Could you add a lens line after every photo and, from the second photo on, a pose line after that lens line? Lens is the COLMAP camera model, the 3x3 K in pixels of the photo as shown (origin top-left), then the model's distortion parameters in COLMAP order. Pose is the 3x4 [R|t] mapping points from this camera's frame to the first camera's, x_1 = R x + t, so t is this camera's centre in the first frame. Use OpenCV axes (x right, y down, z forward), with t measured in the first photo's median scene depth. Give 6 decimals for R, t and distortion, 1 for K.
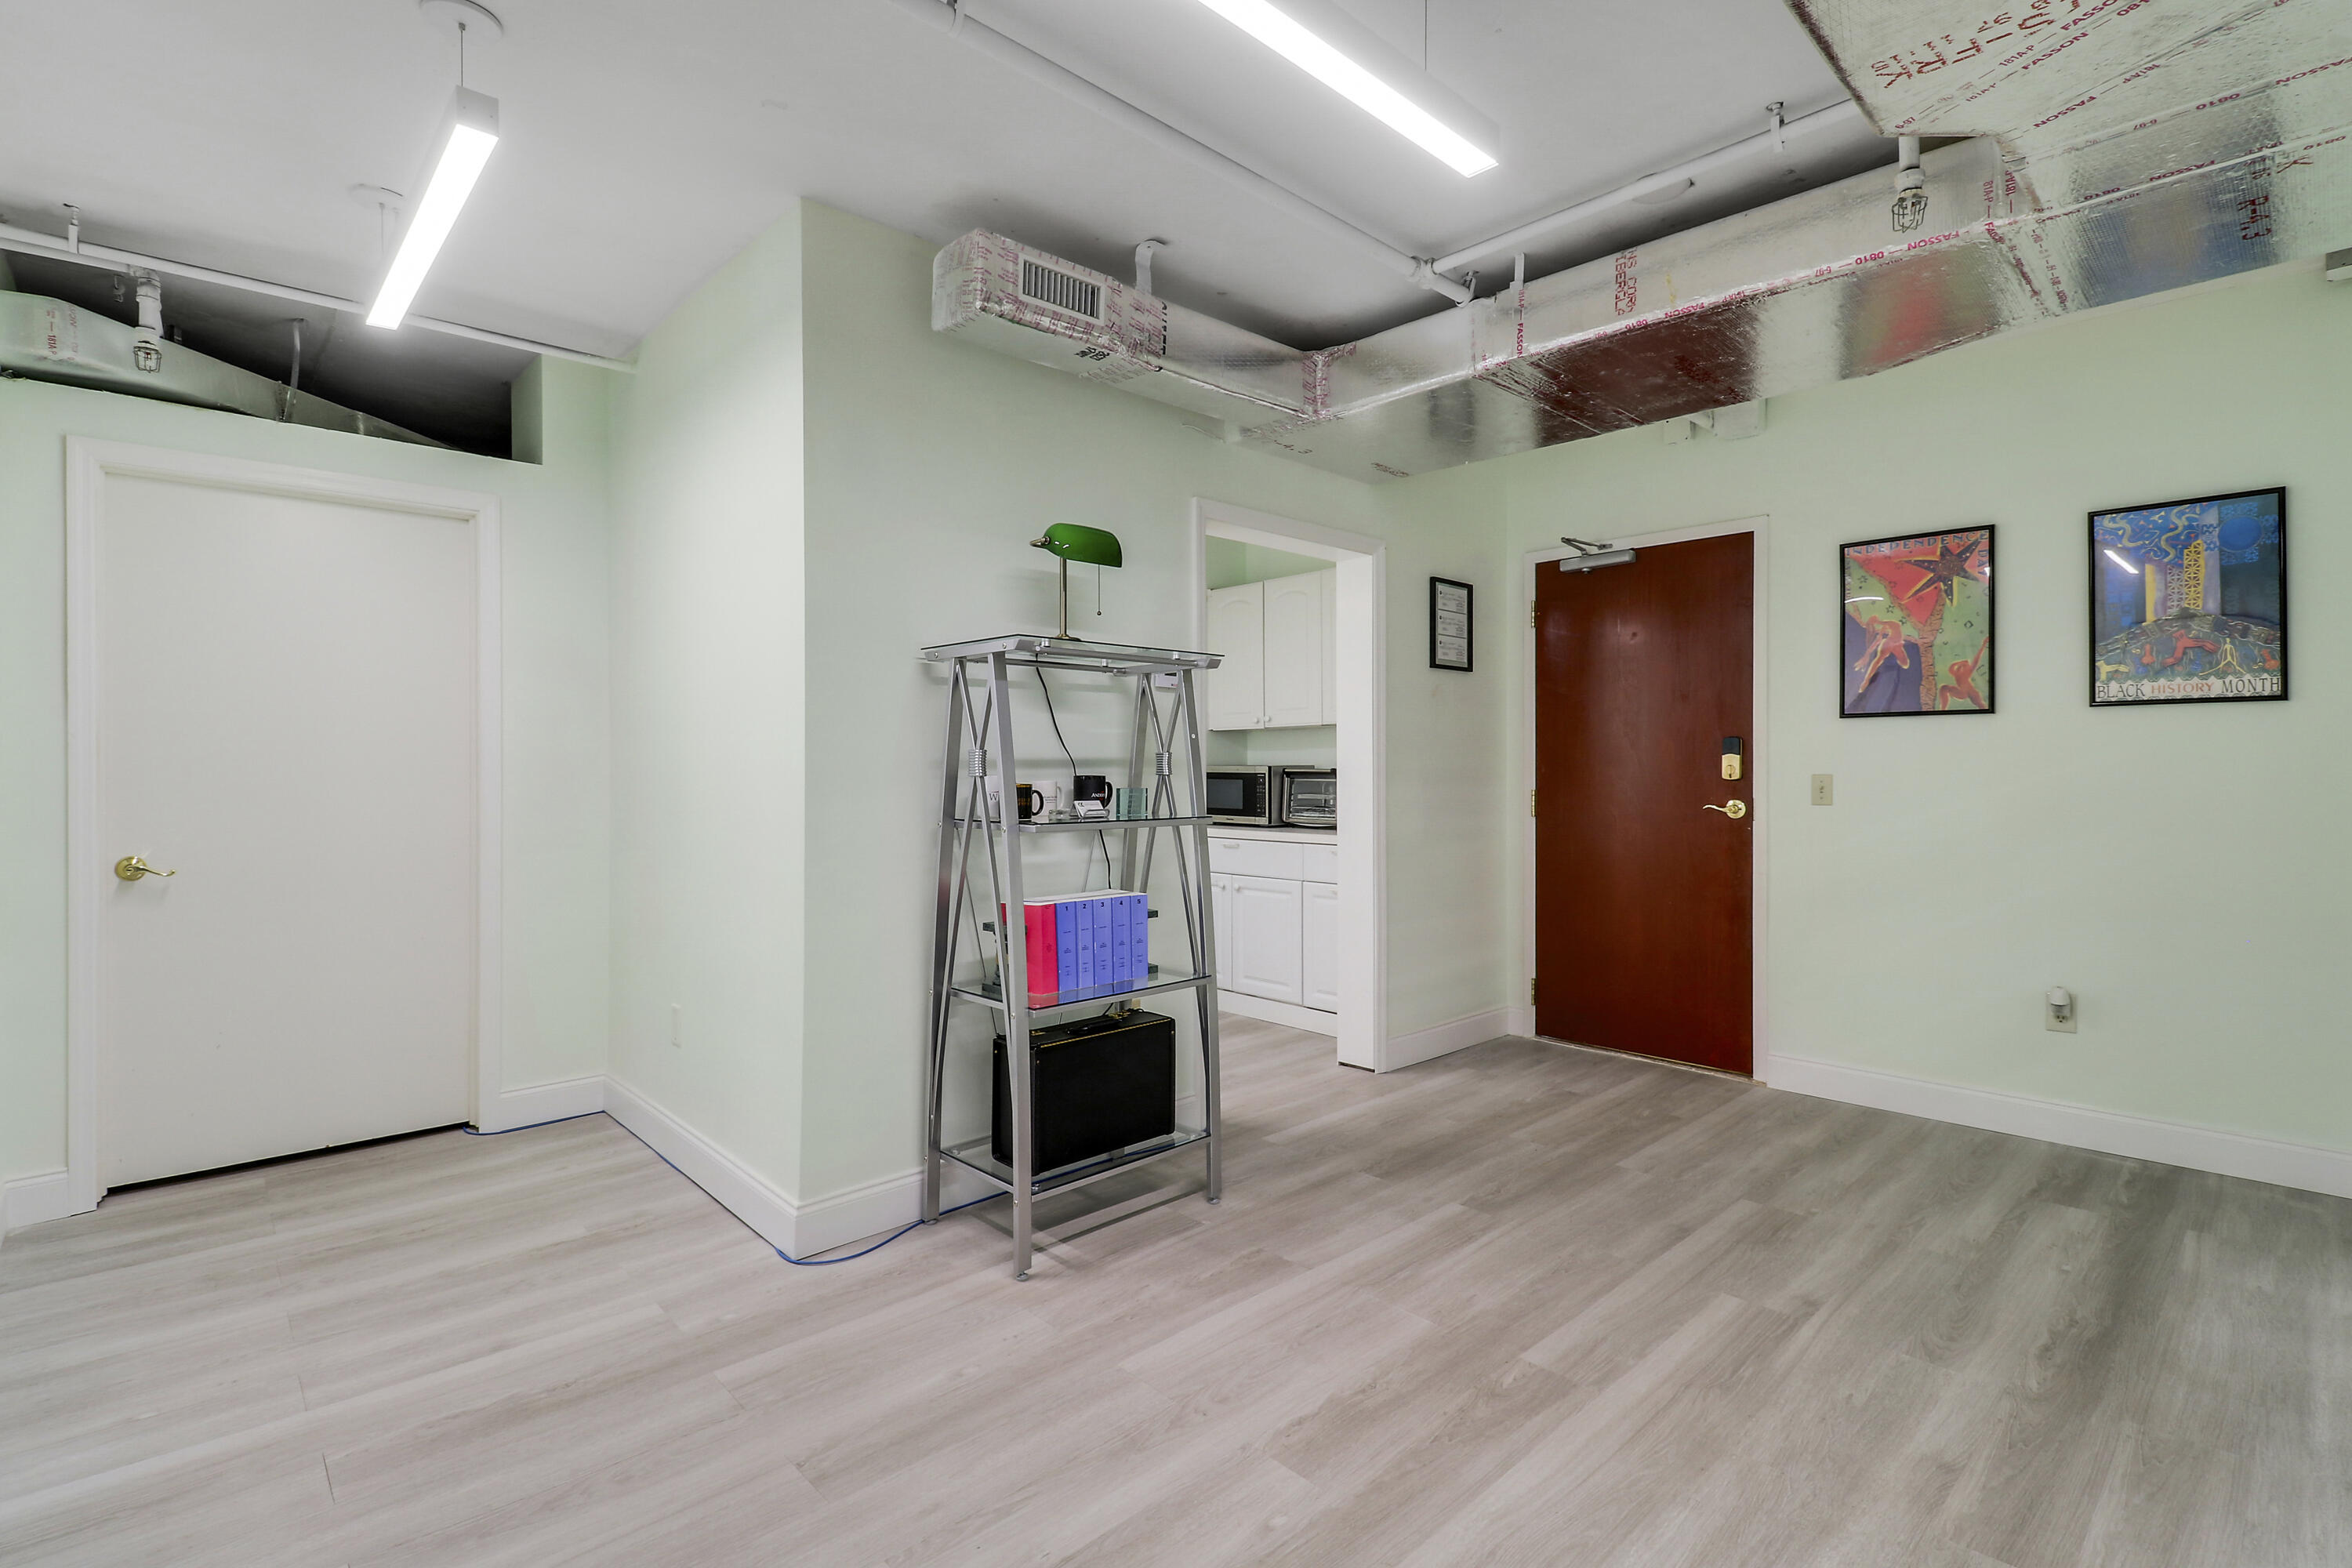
lens RADIAL K [[1090.1, 0, 1161.0], [0, 1090.1, 772.8], [0, 0, 1]] dist [0.028029, -0.027322]
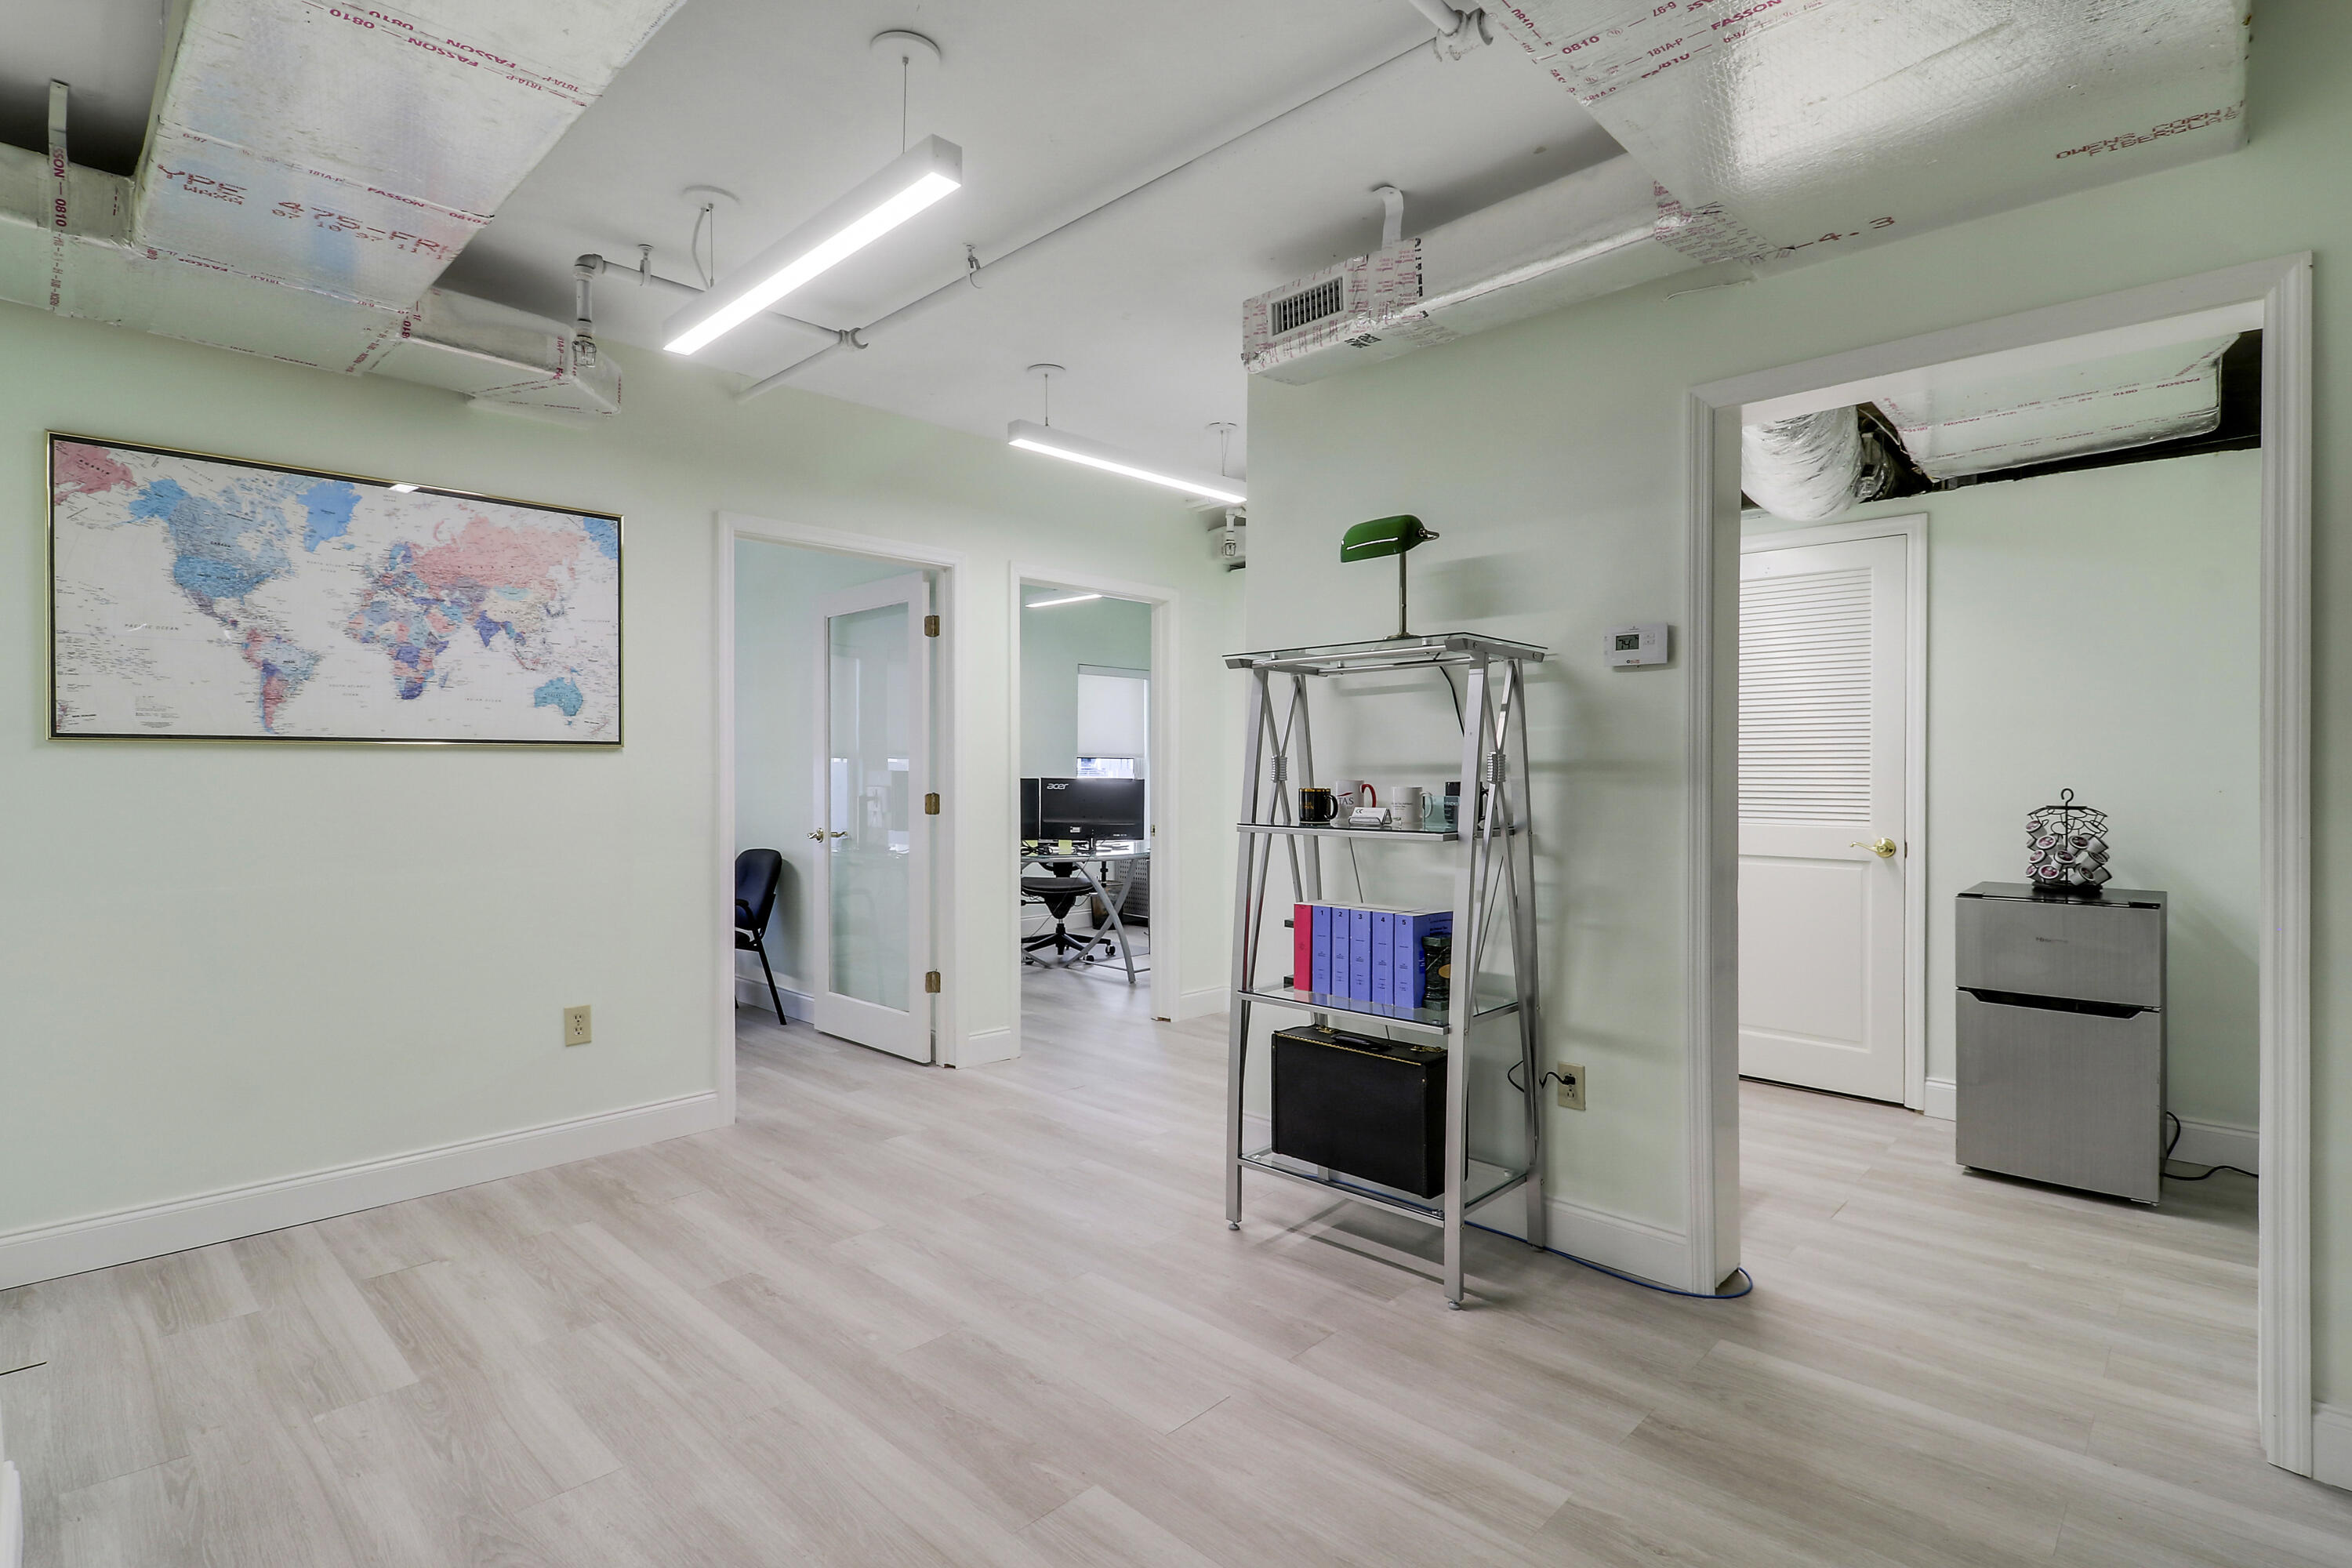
lens RADIAL K [[1100.8, 0, 1176.0], [0, 1100.8, 784.0], [0, 0, 1]] dist [-0.001244, -0.000785]
pose [[0.074161, 0.009767, -0.997198, 0.740627], [-0.004543, 0.999945, 0.009456, -0.003211], [0.997236, 0.003829, 0.074201, 0.640023]]
